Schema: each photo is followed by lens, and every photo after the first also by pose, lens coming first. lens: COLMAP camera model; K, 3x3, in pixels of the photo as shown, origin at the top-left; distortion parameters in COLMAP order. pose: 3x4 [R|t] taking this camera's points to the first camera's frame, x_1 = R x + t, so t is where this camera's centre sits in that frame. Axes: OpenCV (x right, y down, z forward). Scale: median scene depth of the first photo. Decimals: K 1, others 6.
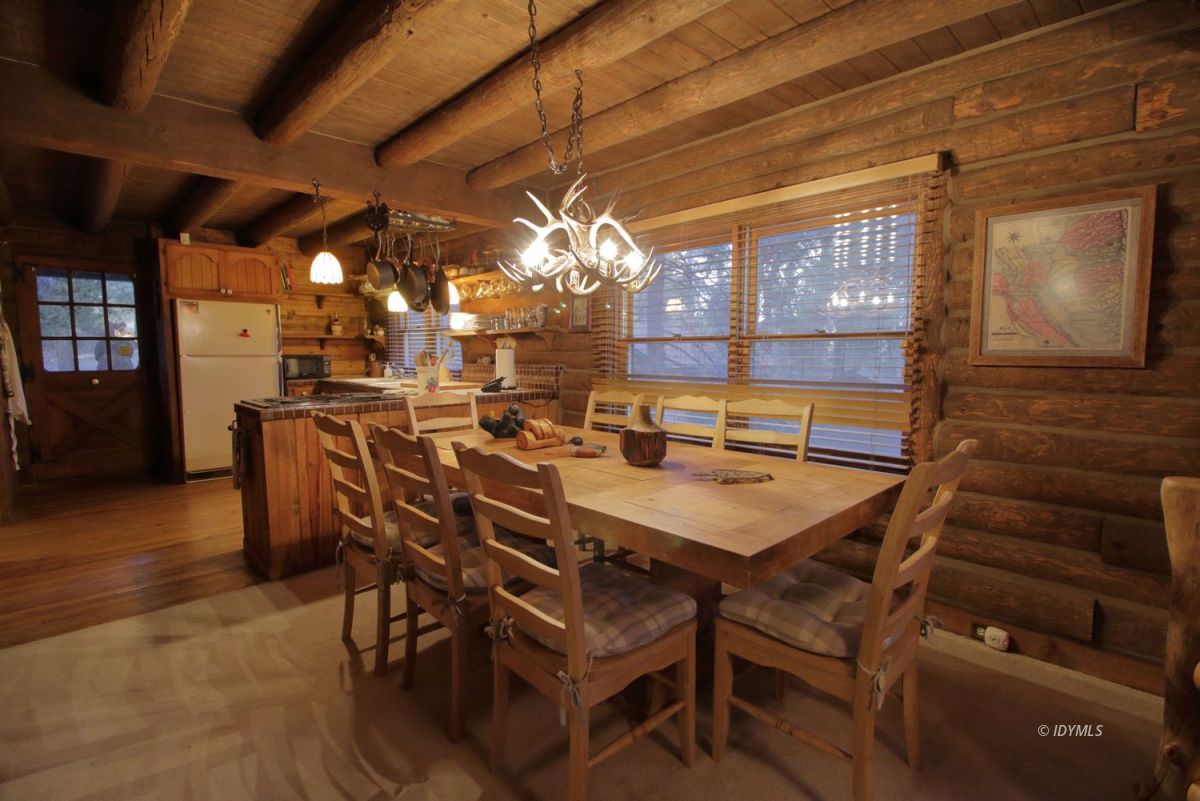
lens RADIAL K [[555.8, 0, 593.7], [0, 555.8, 402.1], [0, 0, 1]] dist [-0.001059, -0.011266]
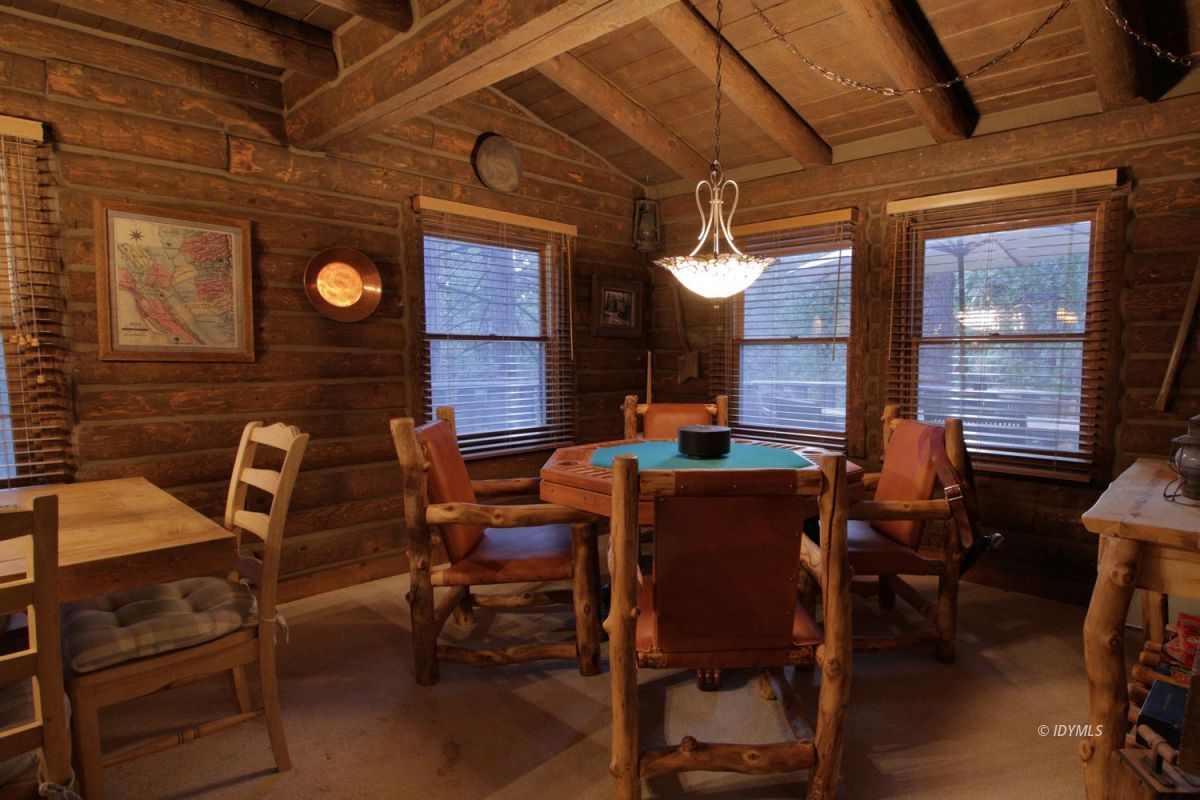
lens RADIAL K [[622.9, 0, 600.0], [0, 622.9, 400.0], [0, 0, 1]] dist [0.093197, -0.068651]
pose [[0.025730, -0.071042, 0.997141, -0.395203], [0.089065, 0.993668, 0.068496, -0.001005], [-0.995693, 0.087048, 0.031895, 0.120551]]
